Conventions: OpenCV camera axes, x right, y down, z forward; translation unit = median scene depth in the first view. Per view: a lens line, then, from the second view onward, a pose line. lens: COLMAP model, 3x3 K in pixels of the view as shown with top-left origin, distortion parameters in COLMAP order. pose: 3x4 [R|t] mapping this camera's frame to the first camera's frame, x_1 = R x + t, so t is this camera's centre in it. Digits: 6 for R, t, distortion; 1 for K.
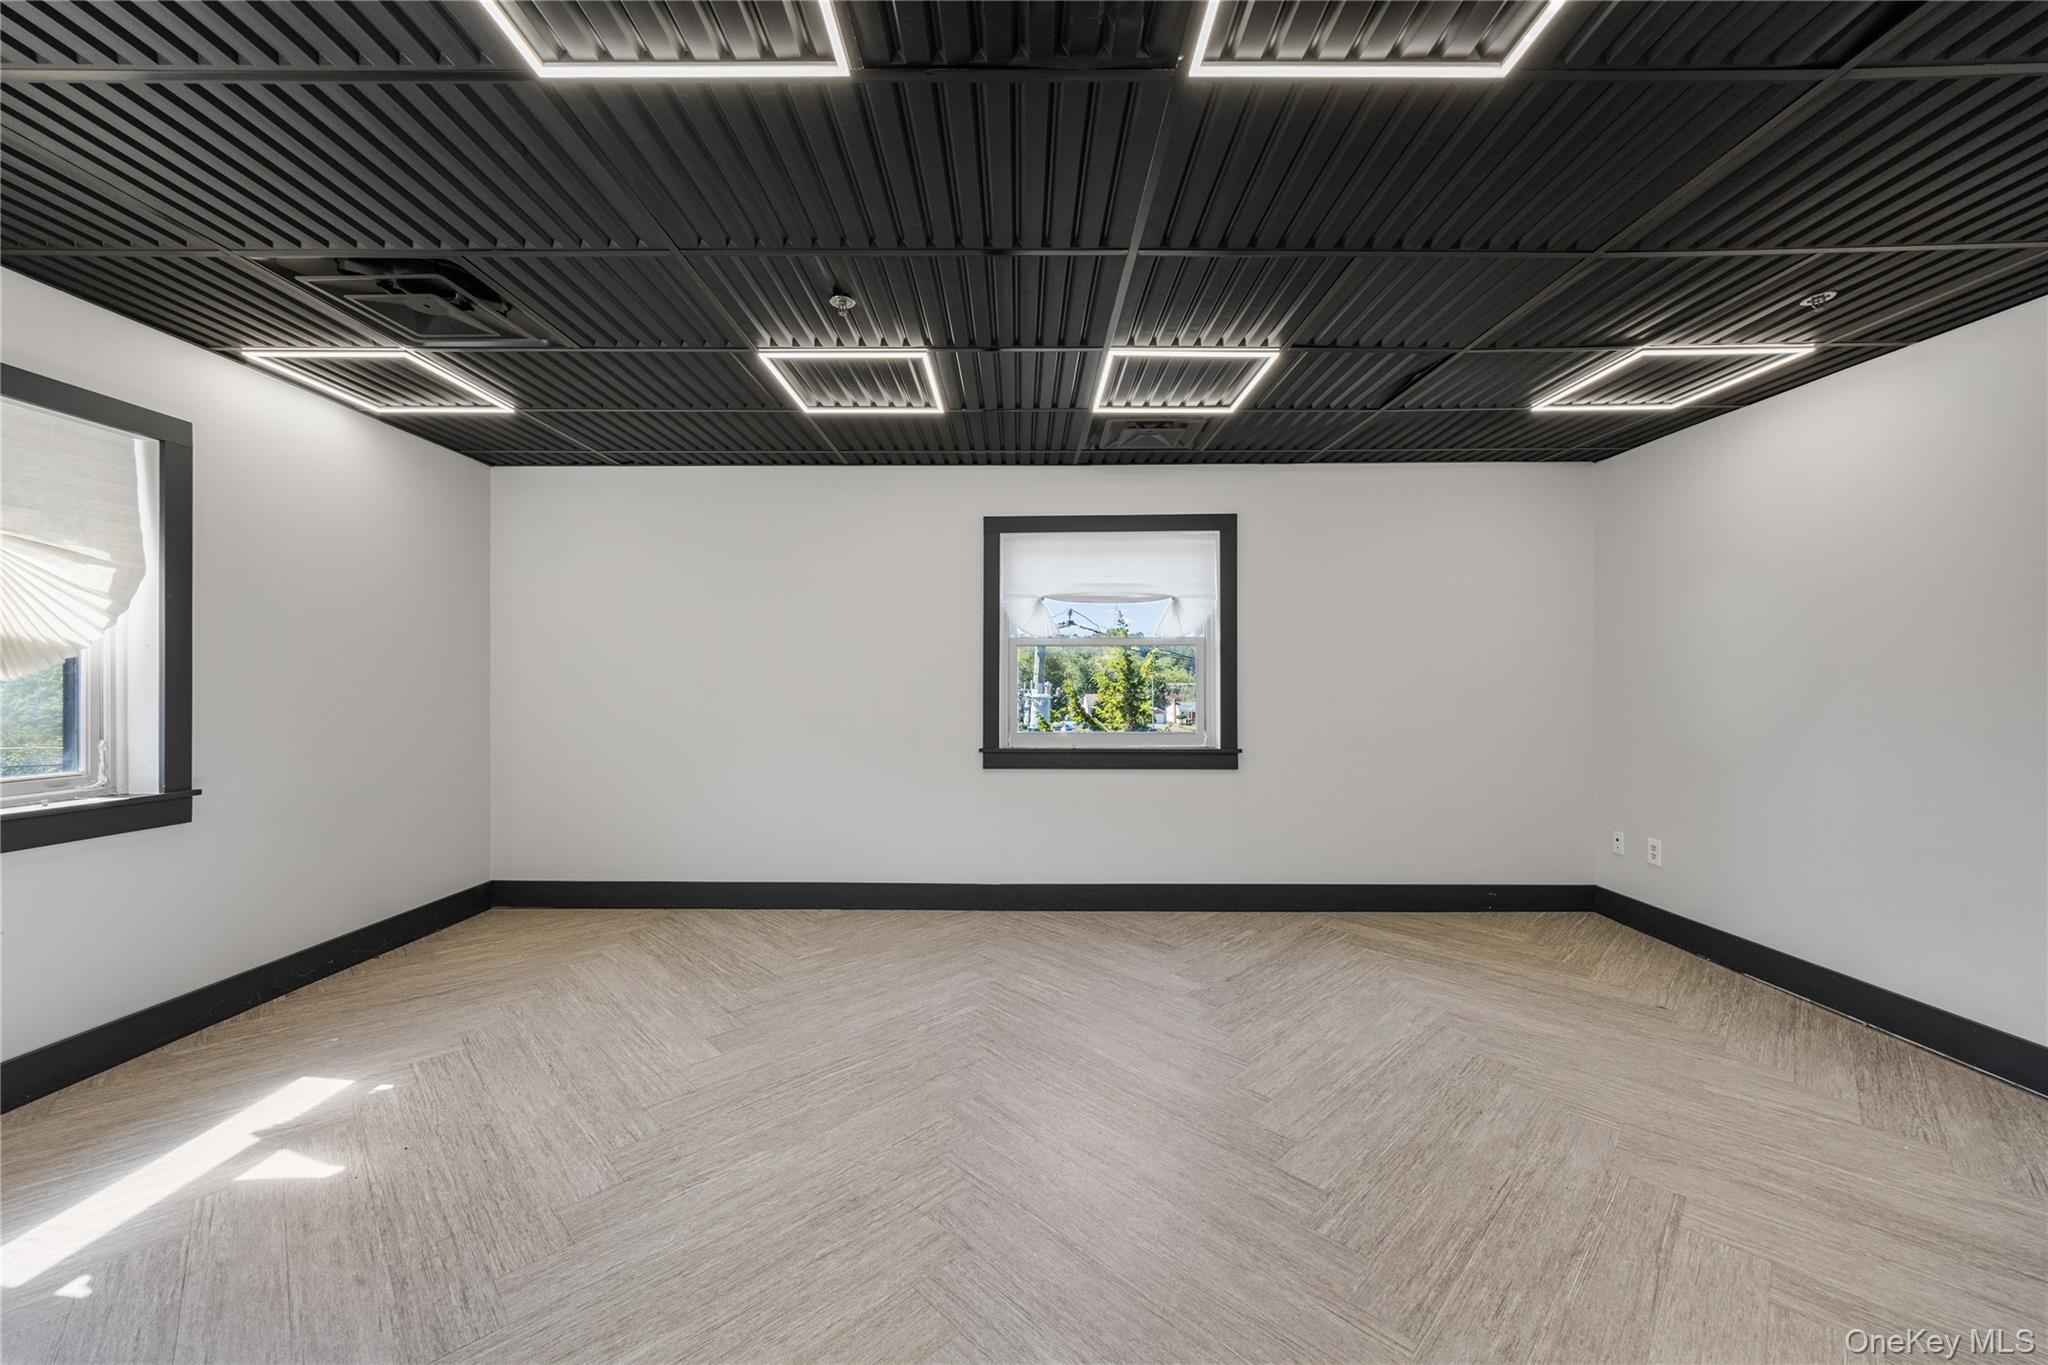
lens RADIAL K [[767.3, 0, 1027.3], [0, 767.3, 654.5], [0, 0, 1]] dist [0.003698, -0.001311]
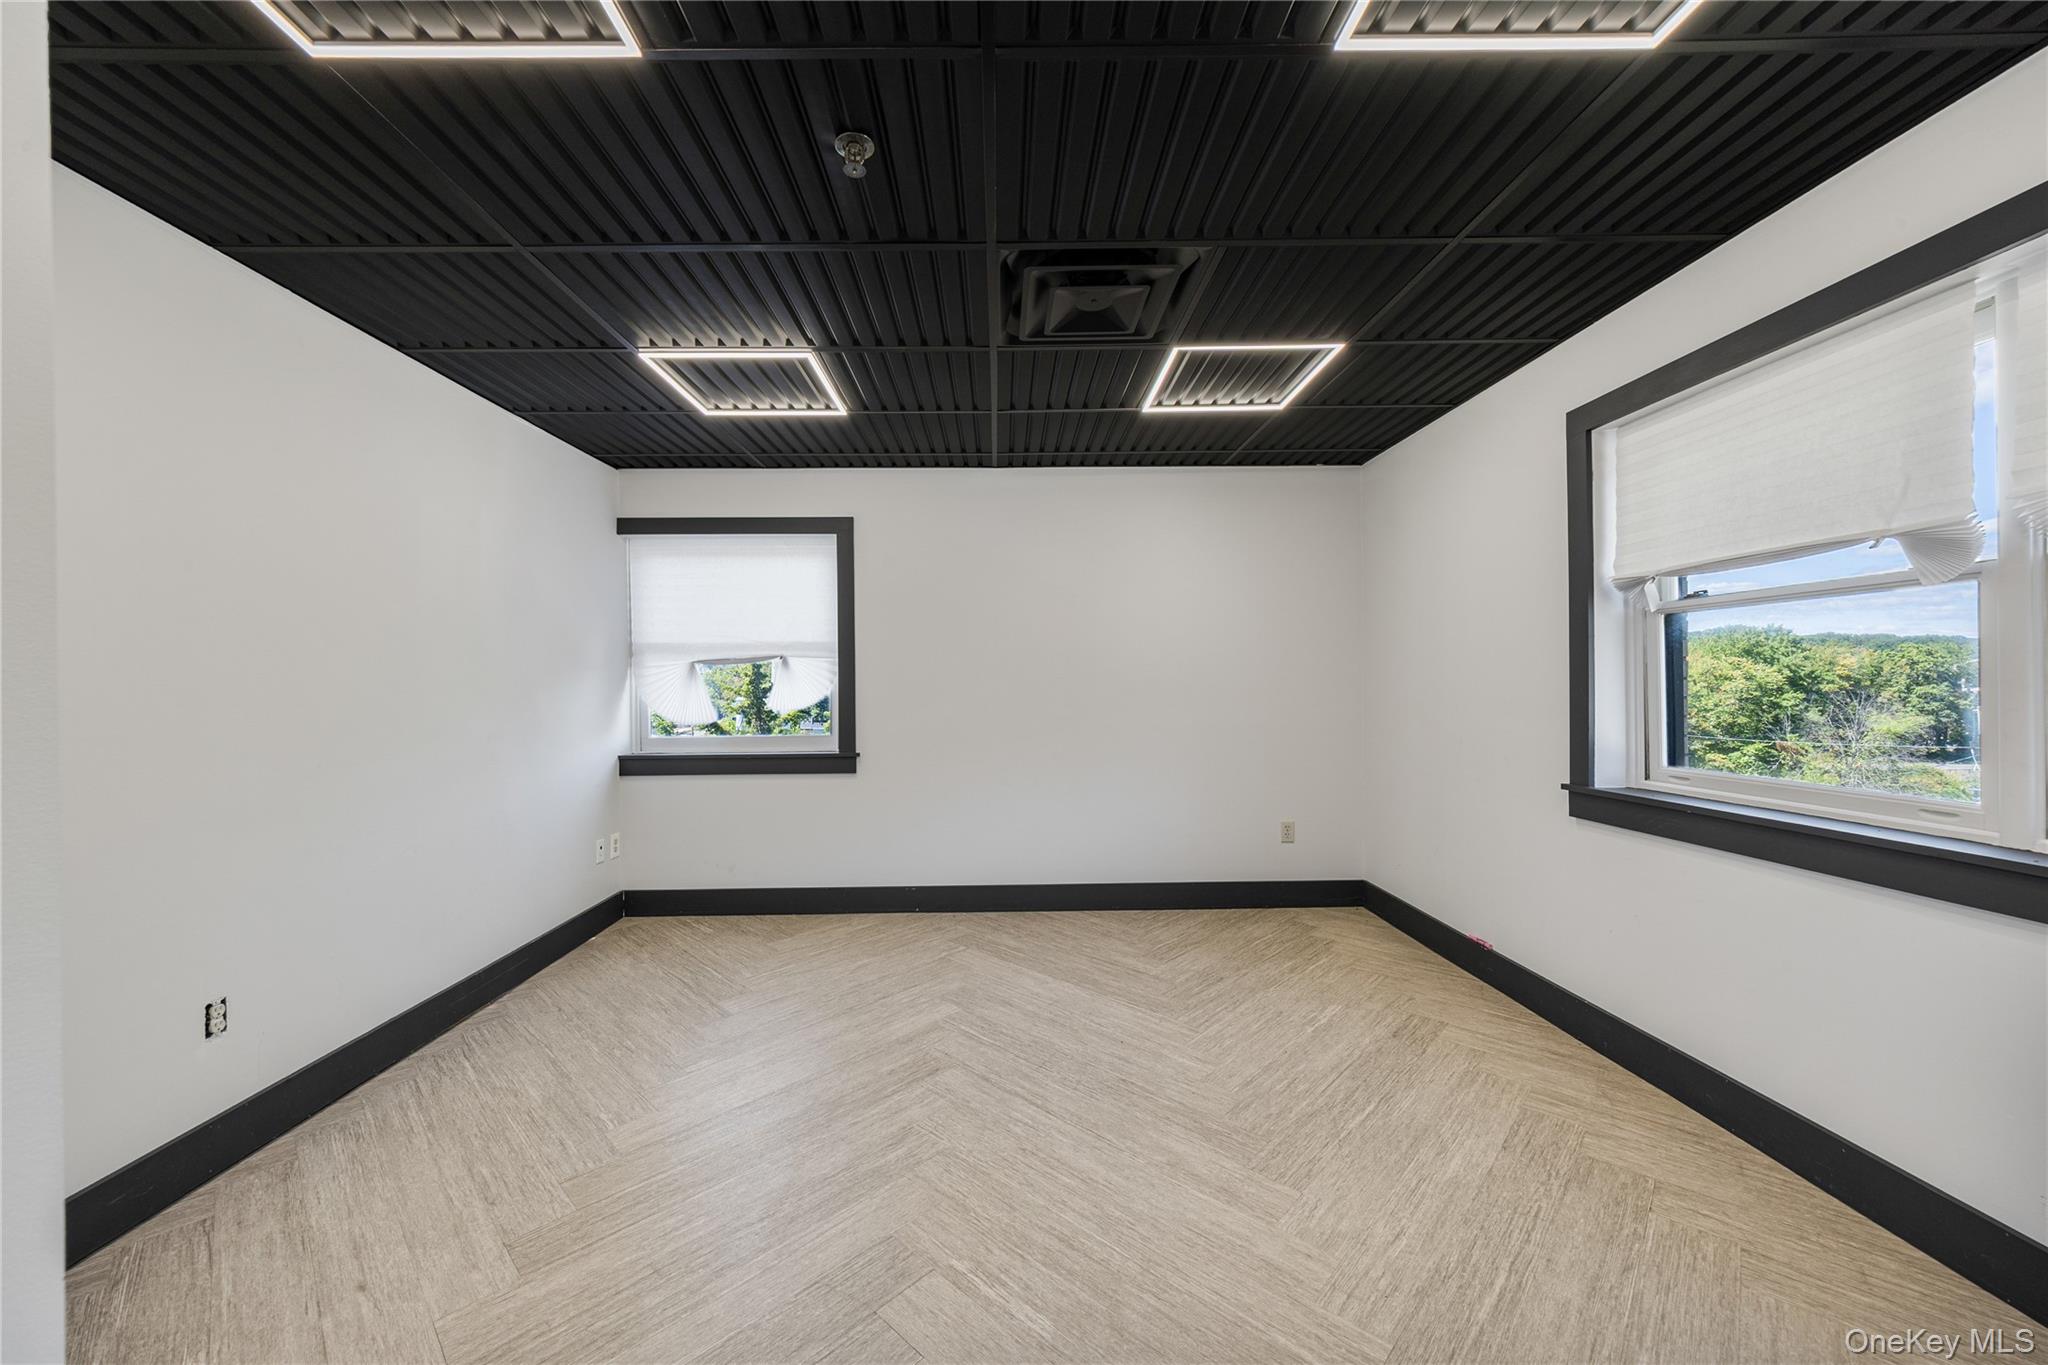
lens RADIAL K [[767.3, 0, 1031.9], [0, 767.3, 685.2], [0, 0, 1]] dist [0.003698, -0.001311]
pose [[0.999406, -0.012856, 0.031965, 0.113528], [0.011774, 0.999359, 0.033807, 0.000687], [-0.032379, -0.033410, 0.998917, -0.001761]]
